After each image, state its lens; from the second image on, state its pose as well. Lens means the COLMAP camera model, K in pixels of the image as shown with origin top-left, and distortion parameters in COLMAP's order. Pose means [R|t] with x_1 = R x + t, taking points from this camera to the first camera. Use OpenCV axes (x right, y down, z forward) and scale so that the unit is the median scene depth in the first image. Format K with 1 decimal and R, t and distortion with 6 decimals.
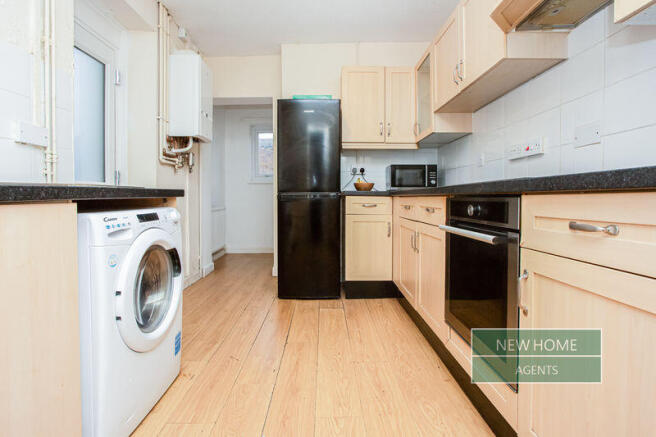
lens RADIAL K [[329.1, 0, 336.3], [0, 329.1, 203.1], [0, 0, 1]] dist [-0.041560, 0.024038]
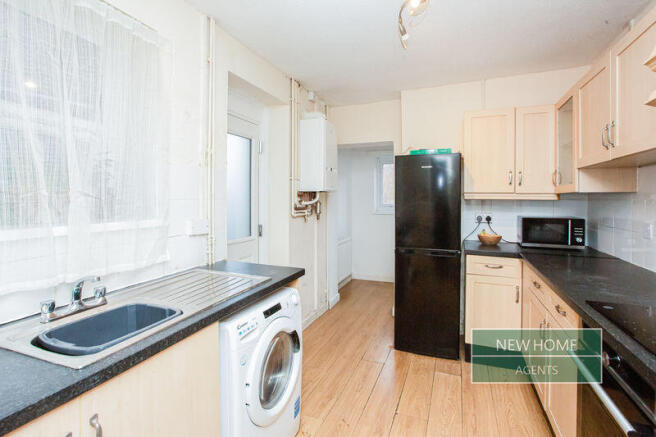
lens RADIAL K [[329.1, 0, 336.3], [0, 329.1, 203.1], [0, 0, 1]] dist [-0.041560, 0.024038]
pose [[0.922149, 0.007555, -0.386760, 0.046546], [-0.007126, 0.999971, 0.002542, -0.170926], [0.386768, 0.000412, 0.922177, -0.005703]]
